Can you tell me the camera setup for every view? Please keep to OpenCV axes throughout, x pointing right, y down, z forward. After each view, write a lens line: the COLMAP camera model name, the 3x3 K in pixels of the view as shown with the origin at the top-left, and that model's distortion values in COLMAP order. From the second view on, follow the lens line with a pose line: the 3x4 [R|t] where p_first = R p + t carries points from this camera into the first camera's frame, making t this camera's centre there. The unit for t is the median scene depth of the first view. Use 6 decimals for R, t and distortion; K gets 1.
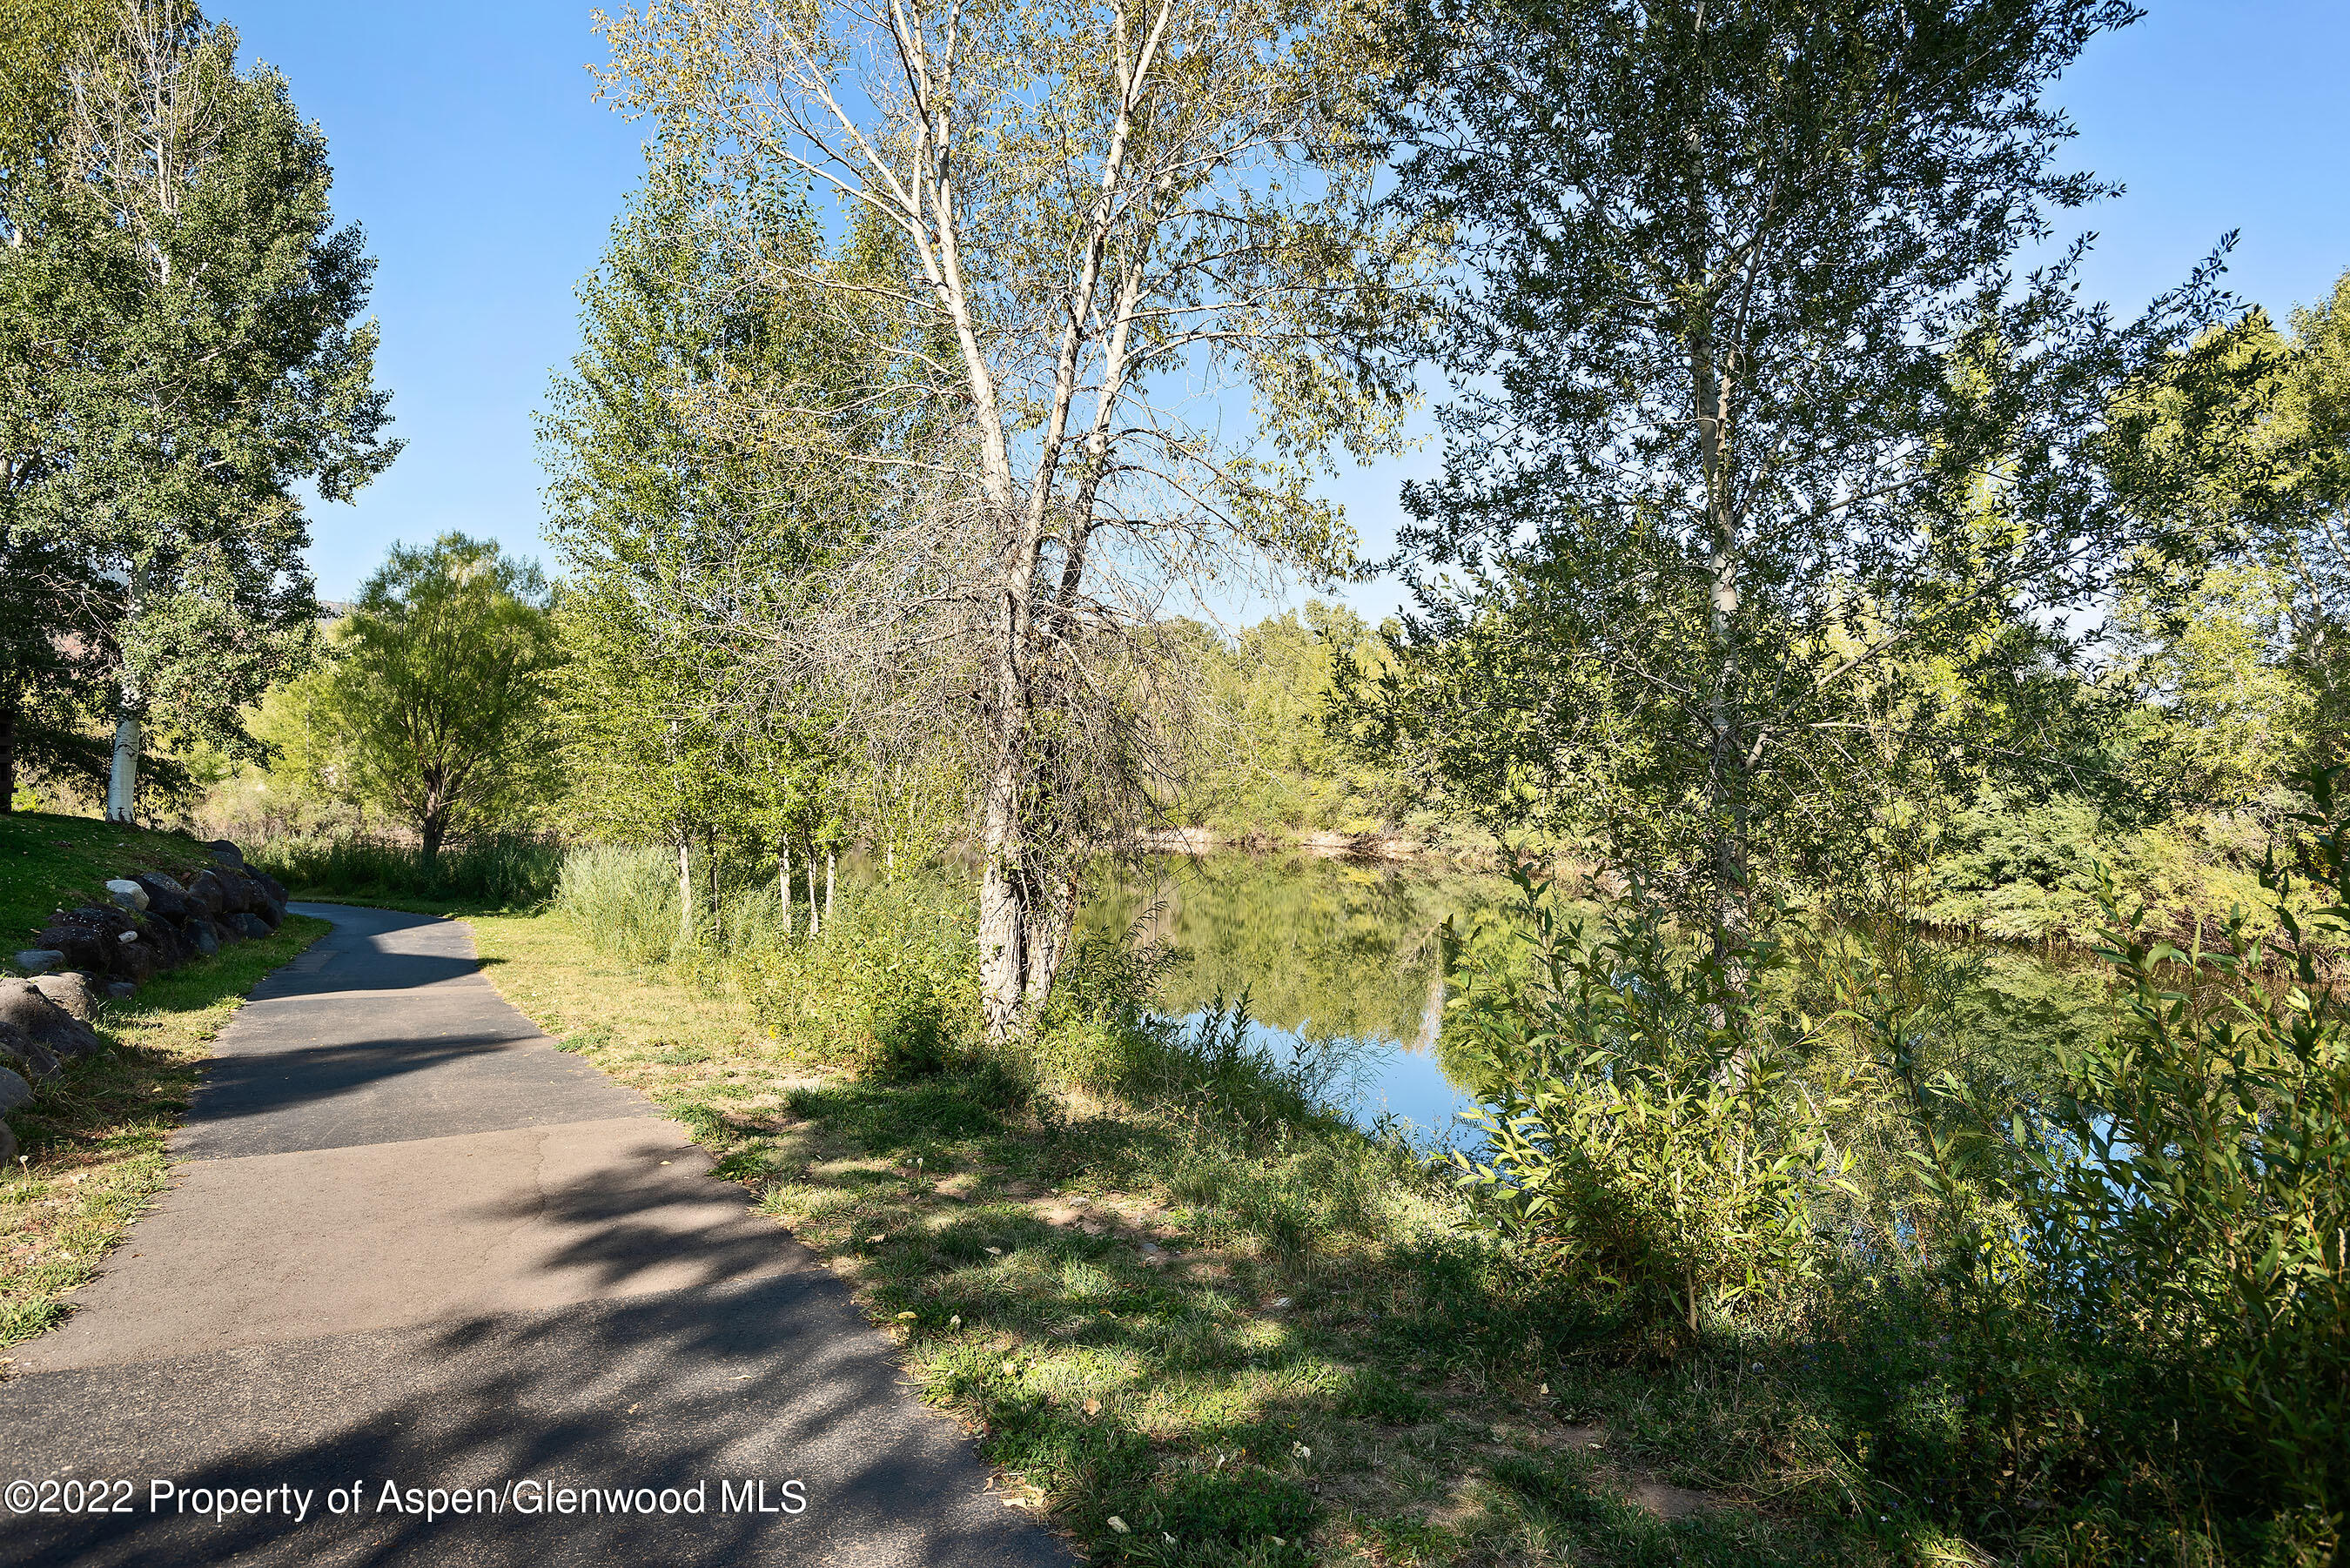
lens RADIAL K [[1485.7, 0, 1175.0], [0, 1485.7, 777.1], [0, 0, 1]] dist [0.020289, -0.014332]
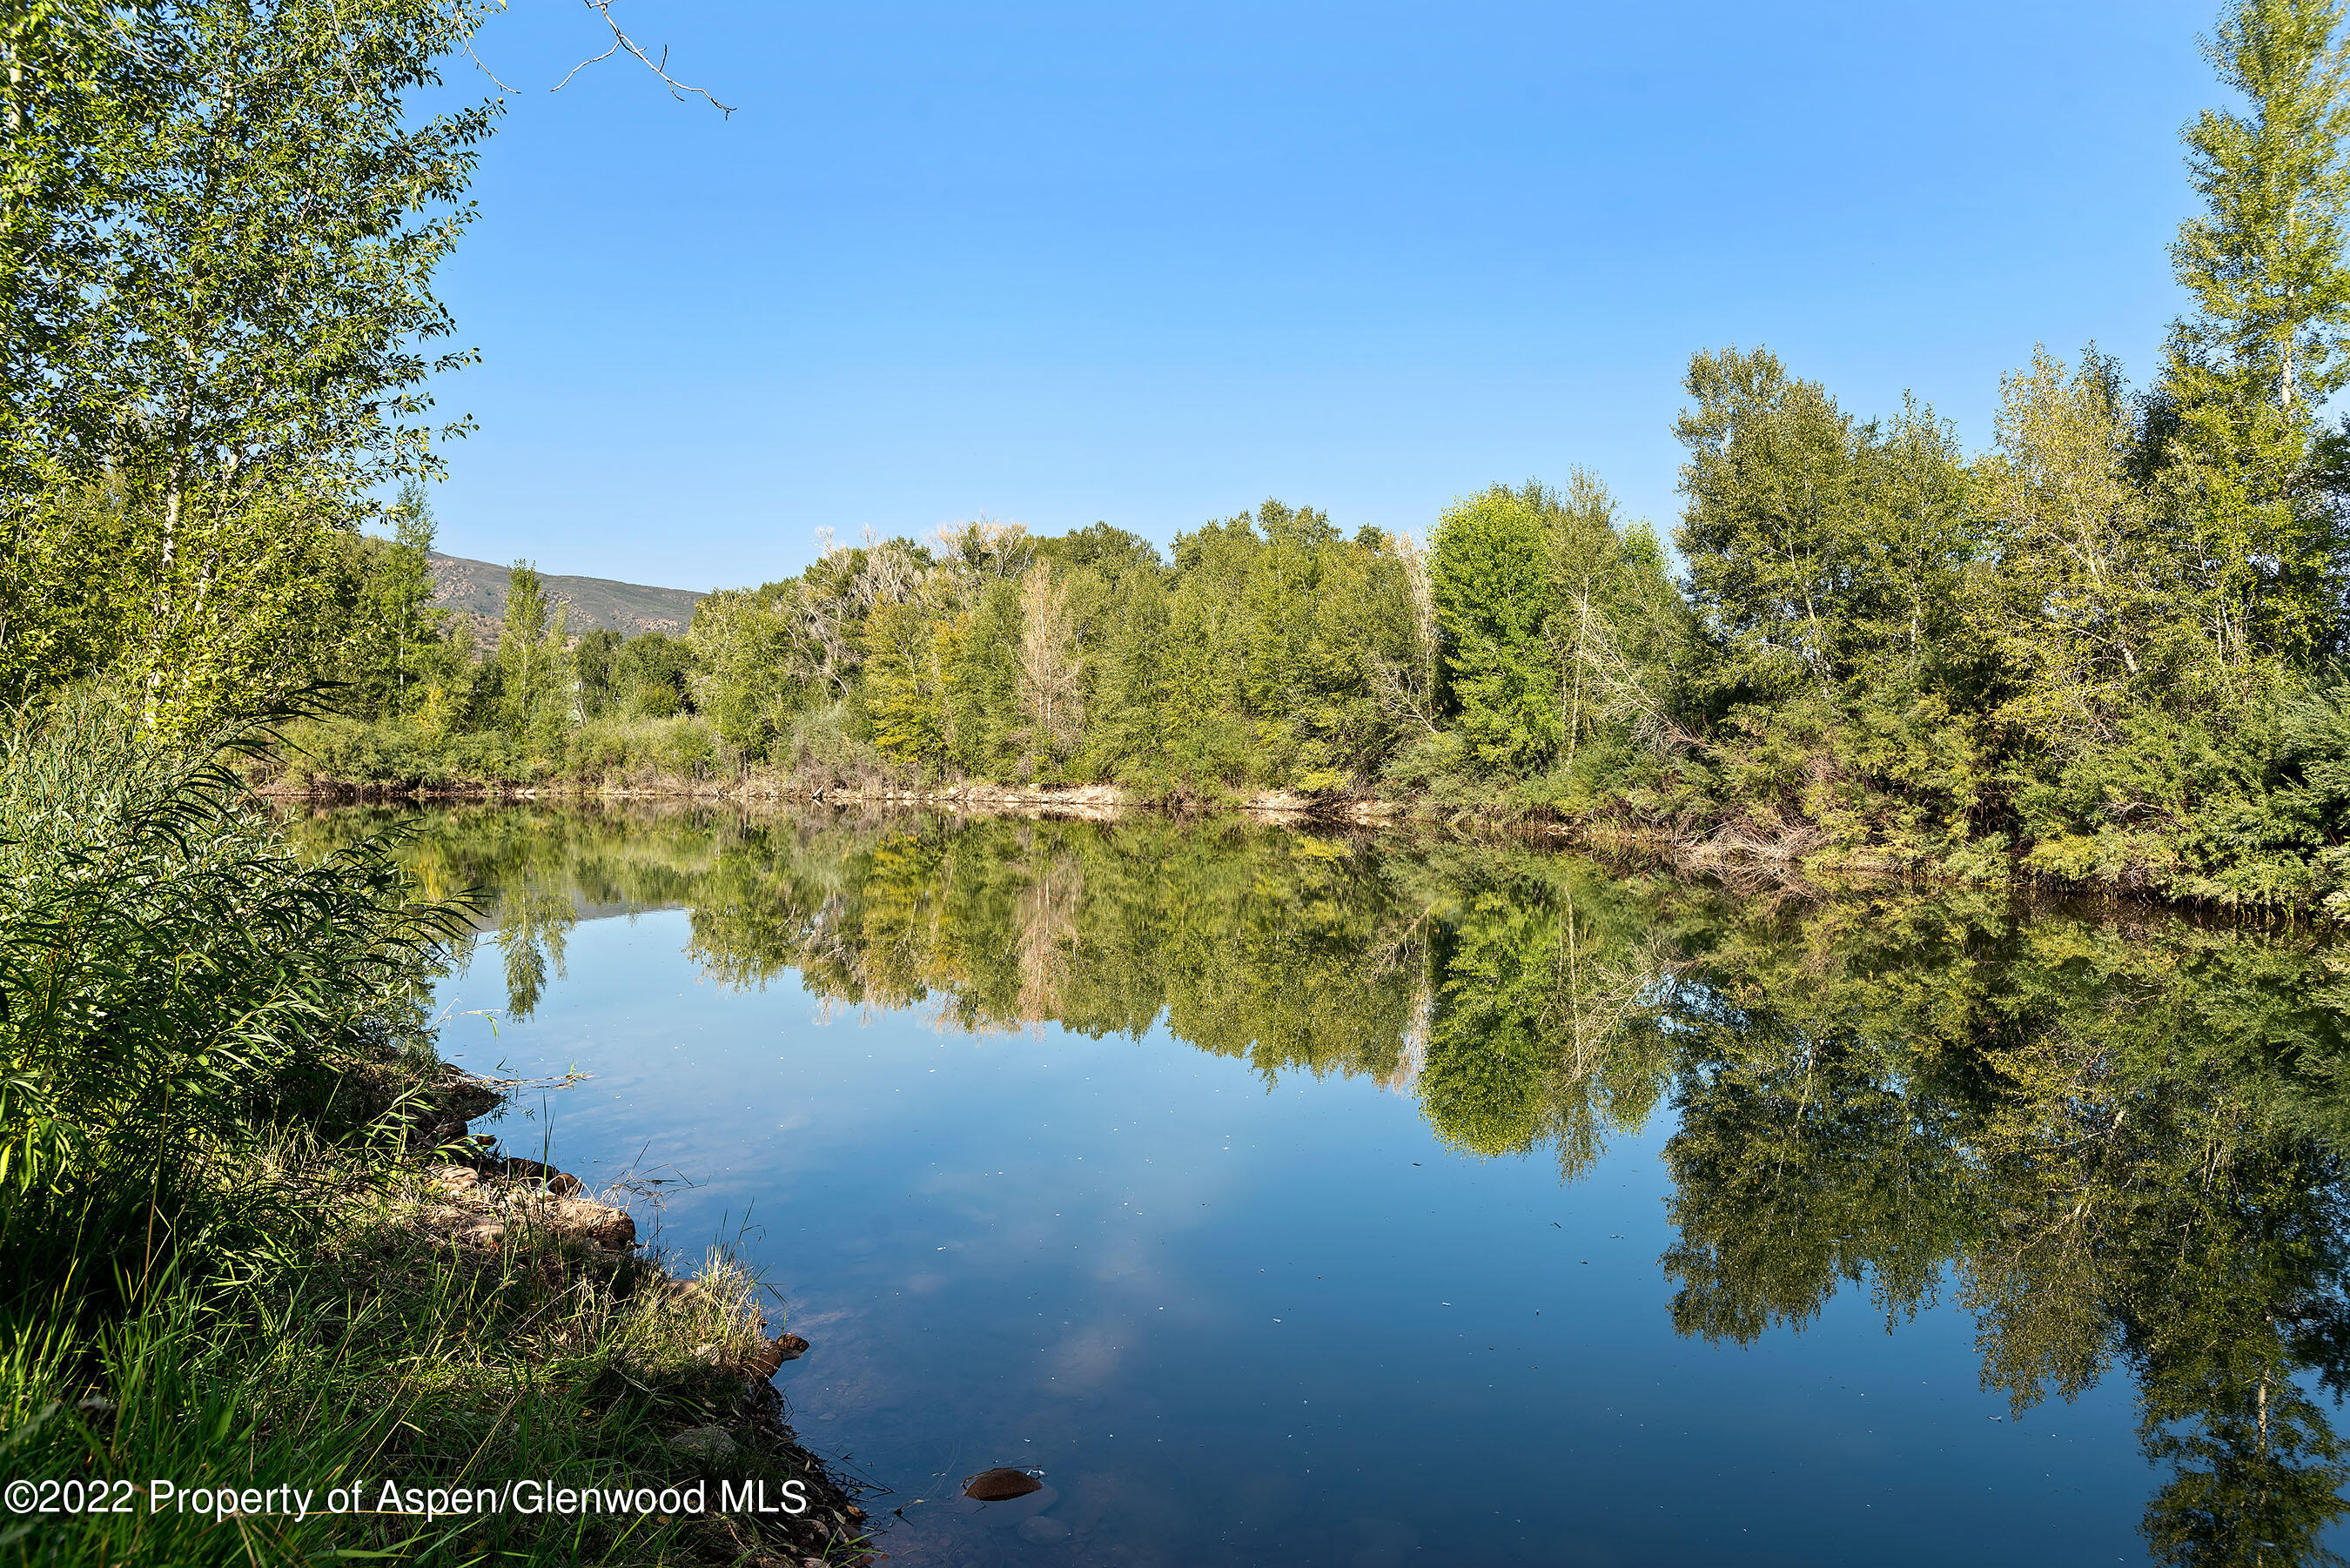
lens RADIAL K [[1713.6, 0, 1175.2], [0, 1713.6, 775.3], [0, 0, 1]] dist [0.012868, -0.000192]
pose [[0.999592, 0.008658, 0.027204, 0.030273], [-0.008958, 0.999900, 0.010926, 0.022272], [-0.027107, -0.011165, 0.999570, 0.160220]]
